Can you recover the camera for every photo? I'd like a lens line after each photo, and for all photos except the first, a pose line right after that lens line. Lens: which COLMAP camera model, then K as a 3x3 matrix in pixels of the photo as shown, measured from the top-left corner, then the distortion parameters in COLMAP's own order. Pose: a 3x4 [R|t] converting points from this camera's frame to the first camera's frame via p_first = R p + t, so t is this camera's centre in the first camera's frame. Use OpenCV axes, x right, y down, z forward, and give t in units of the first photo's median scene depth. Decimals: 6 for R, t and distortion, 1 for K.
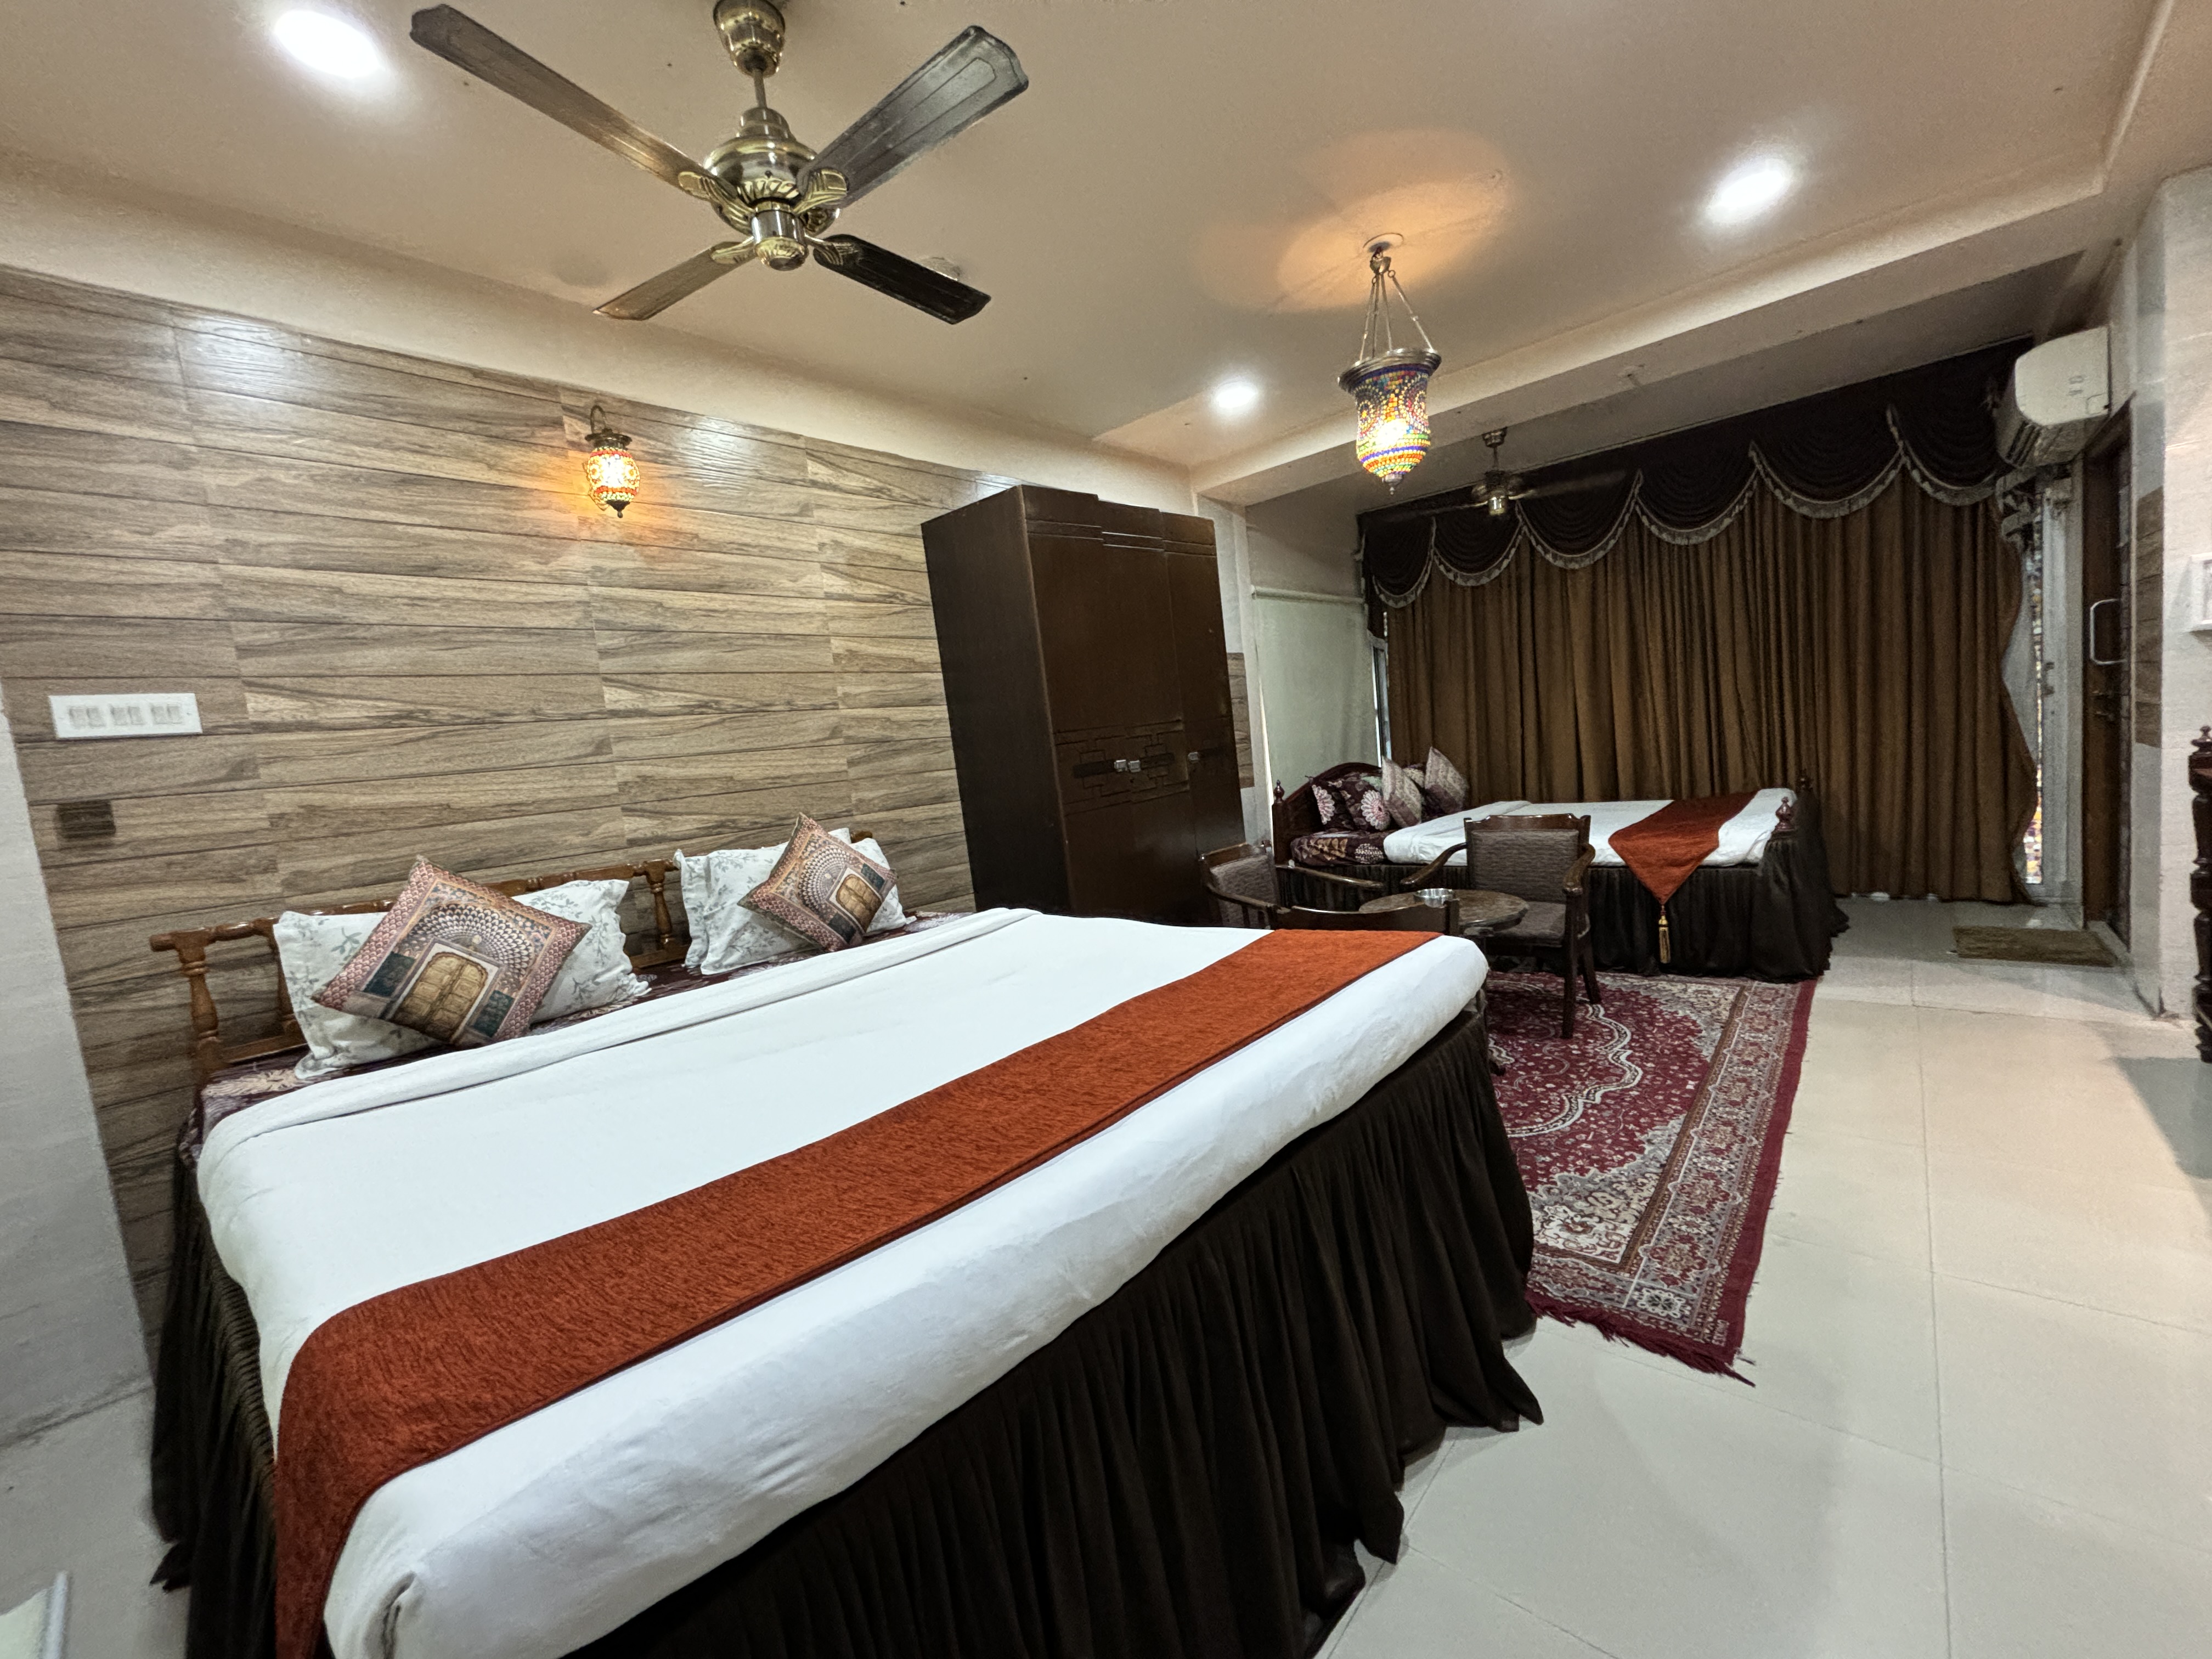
lens RADIAL K [[890.1, 0, 1097.4], [0, 890.1, 826.7], [0, 0, 1]] dist [-0.002873, 0.000561]
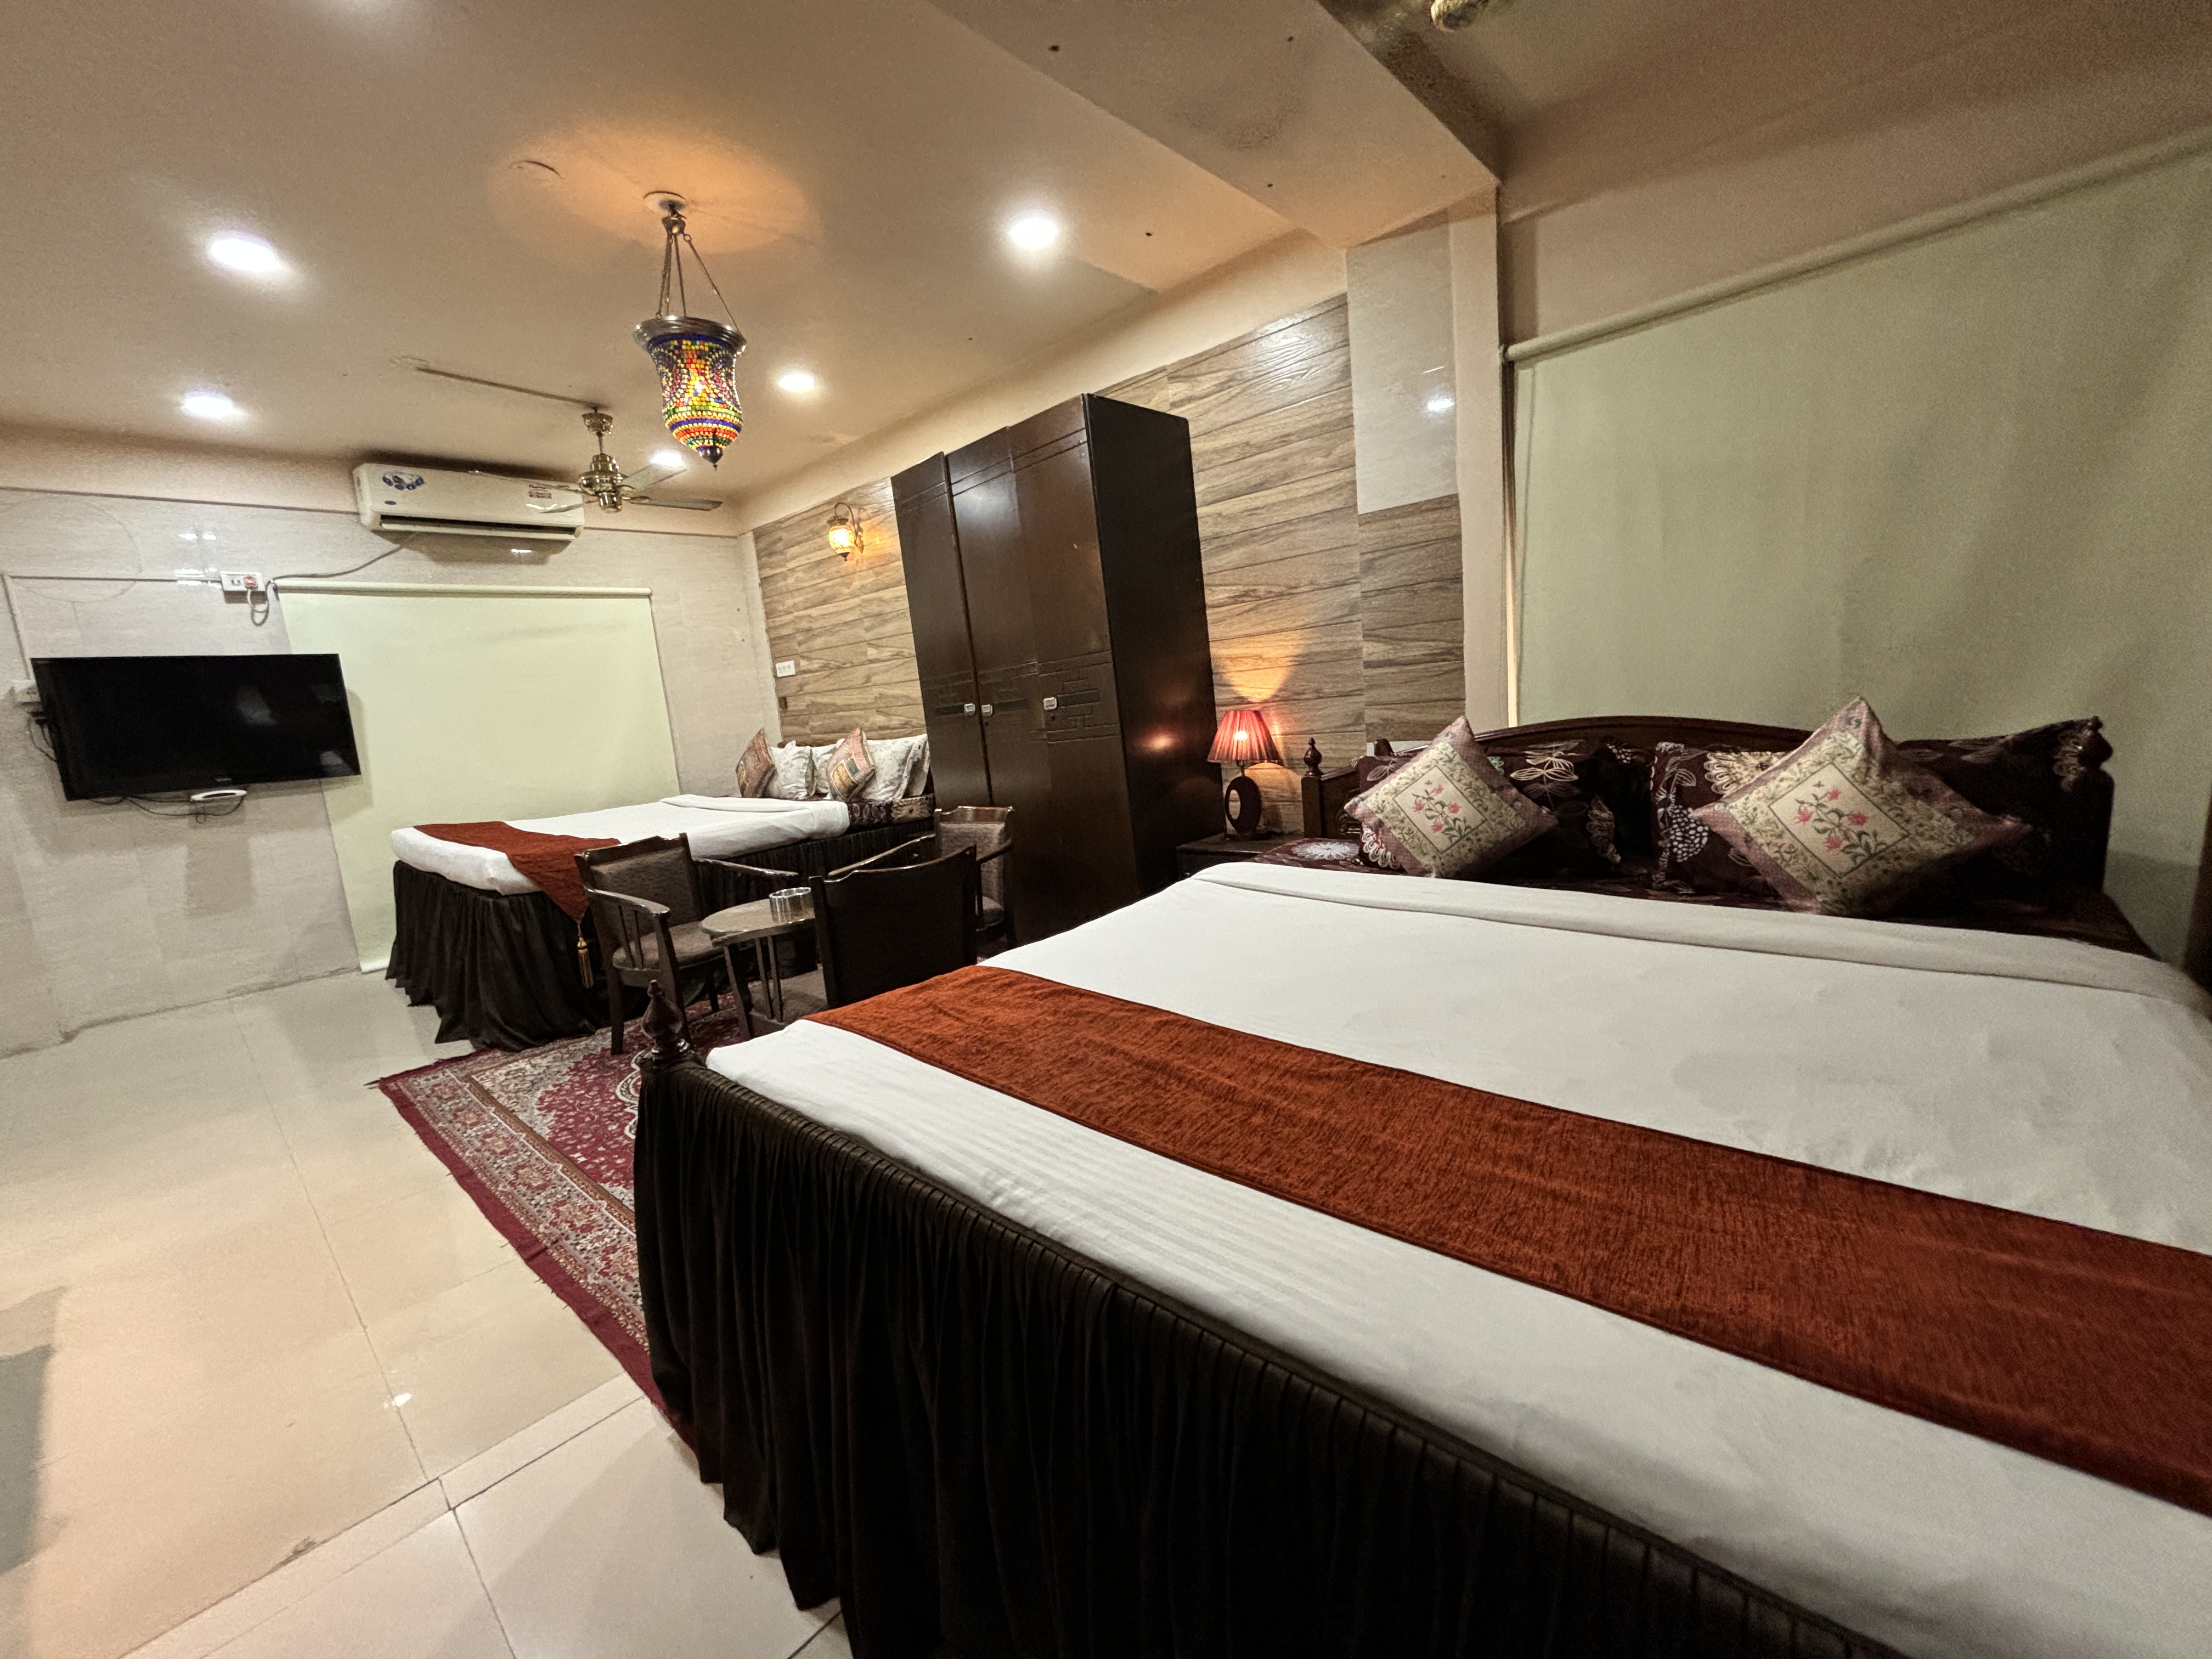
lens RADIAL K [[889.5, 0, 1106.0], [0, 889.5, 829.5], [0, 0, 1]] dist [-0.001484, 0.000034]
pose [[0.000997, 0.246008, -0.969267, 1.474214], [-0.003918, 0.969261, 0.246002, -0.256297], [0.999992, 0.003552, 0.001931, 1.546708]]
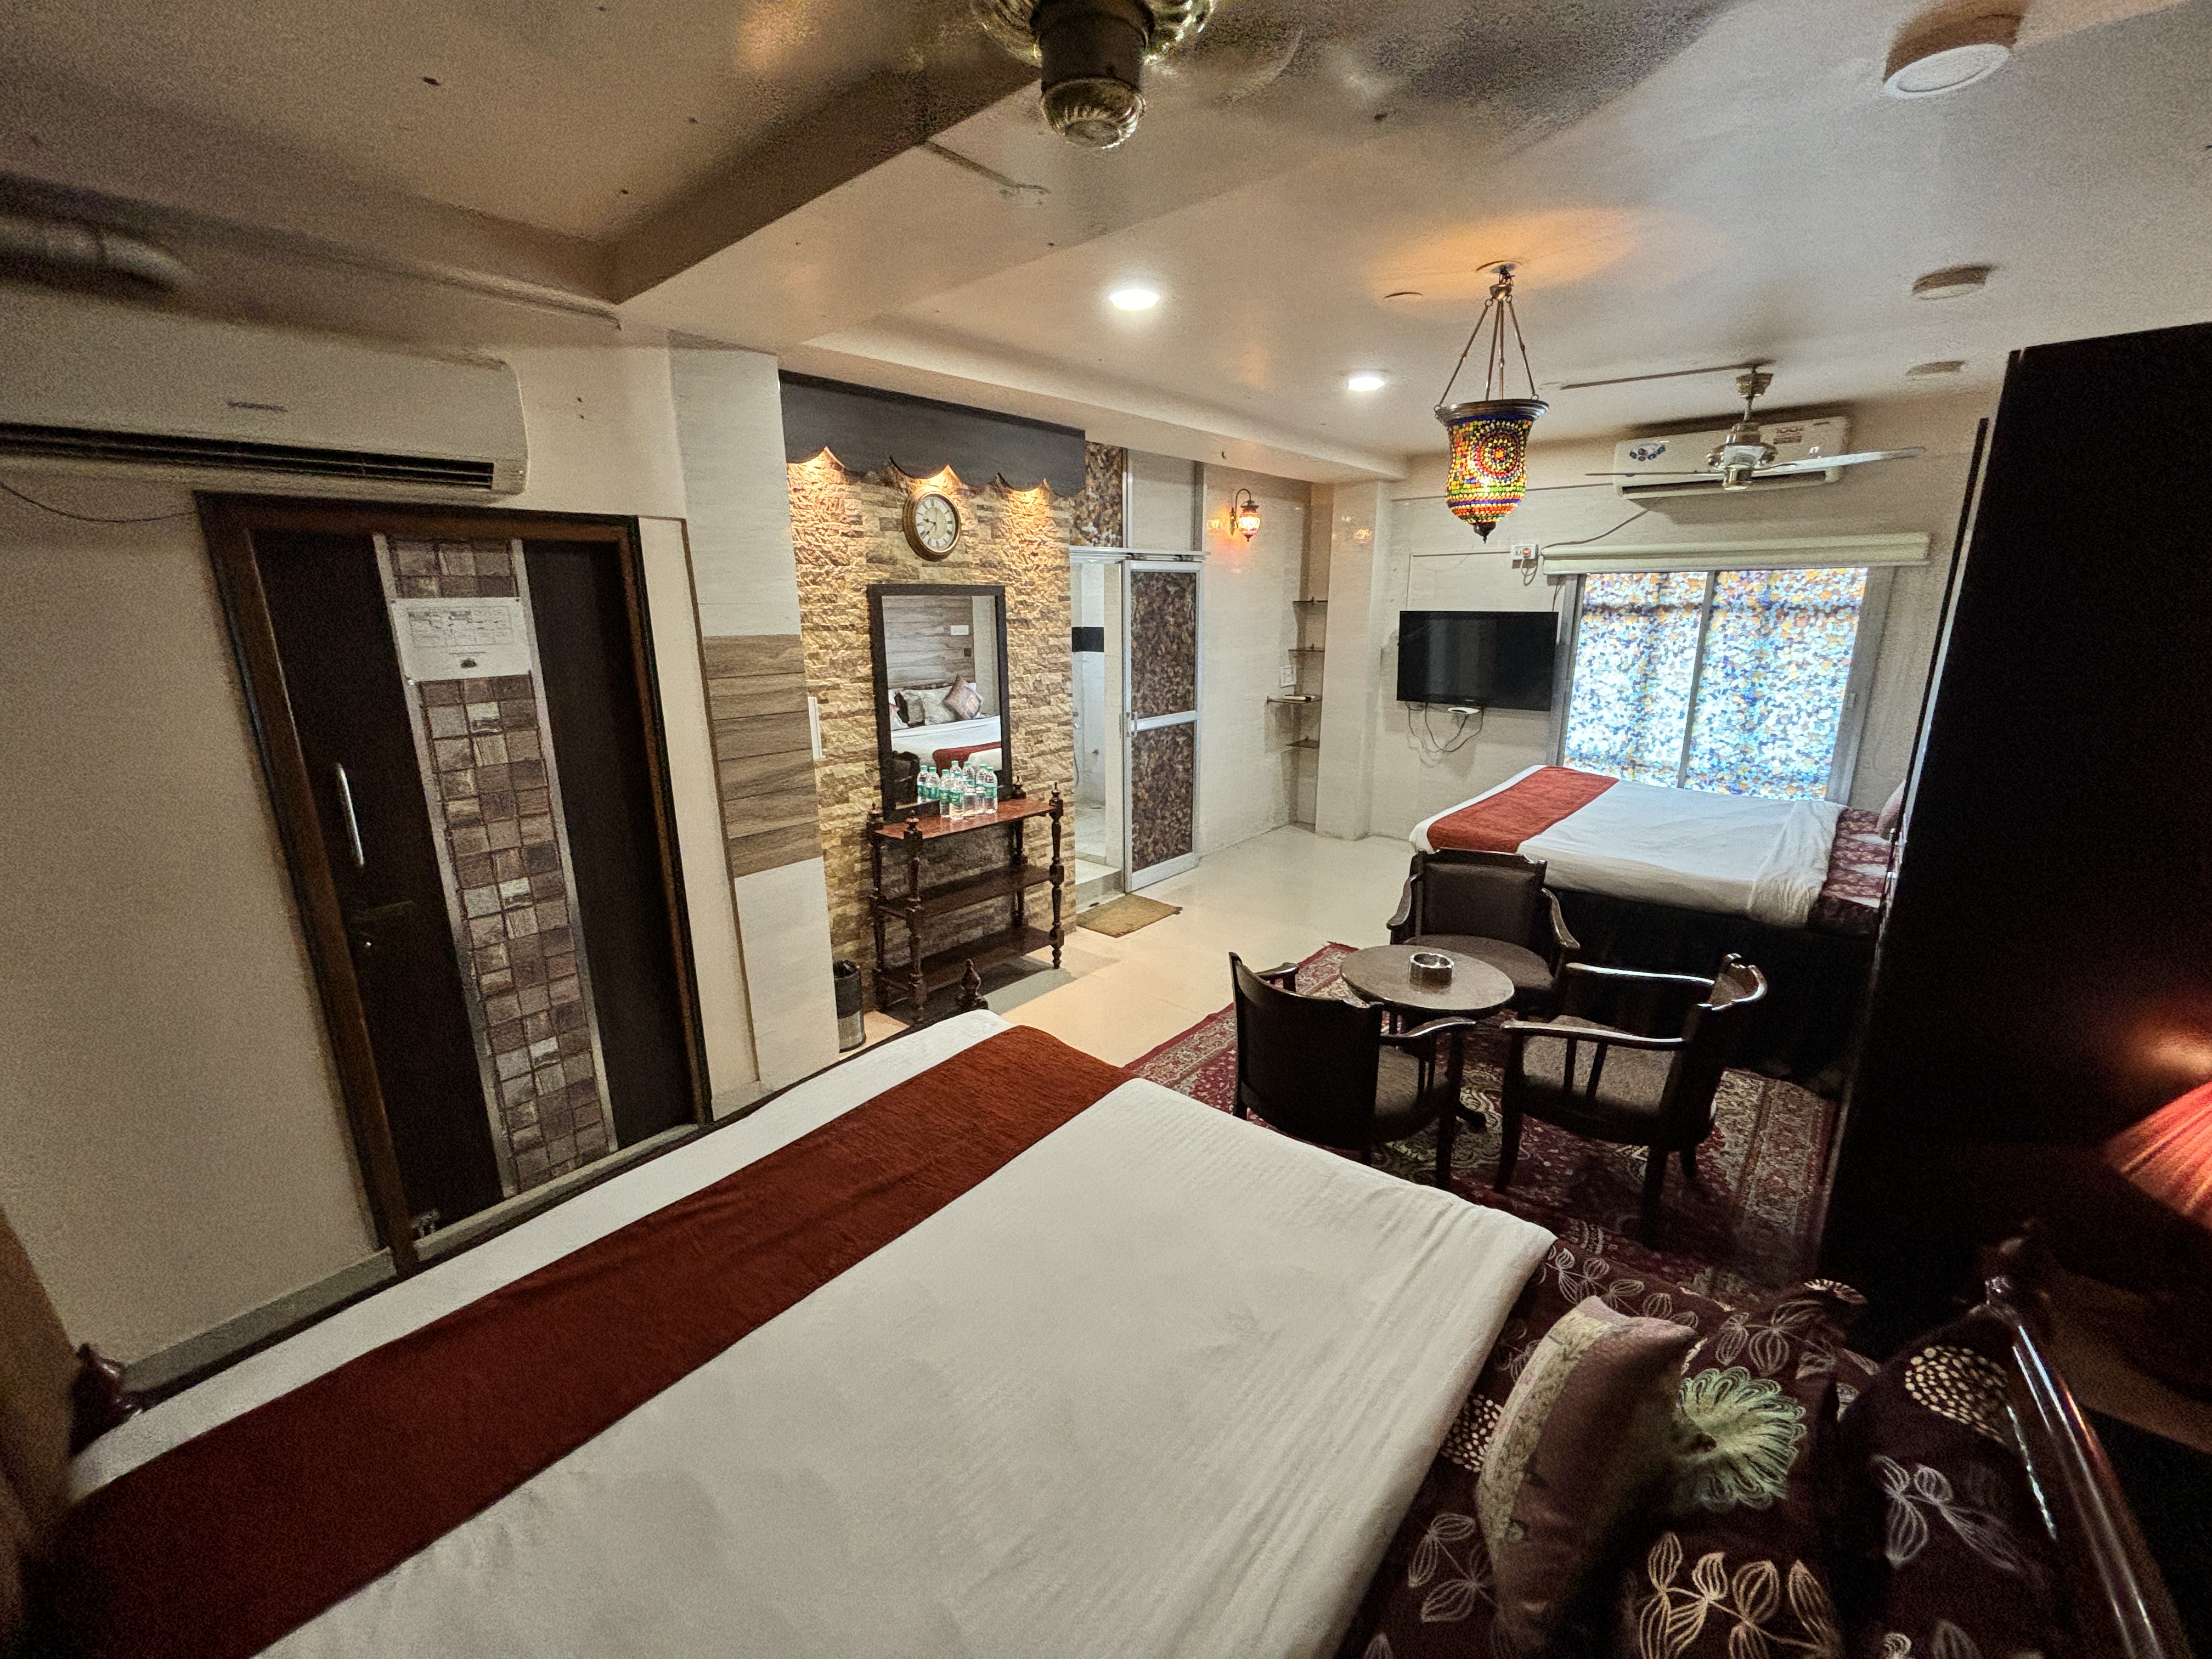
lens RADIAL K [[888.4, 0, 1097.6], [0, 888.4, 826.8], [0, 0, 1]] dist [-0.000535, 0.000460]
pose [[-0.994106, 0.106638, 0.019527, 0.818629], [0.107033, 0.936790, 0.333121, -0.489008], [0.017231, 0.333247, -0.942682, 2.154502]]
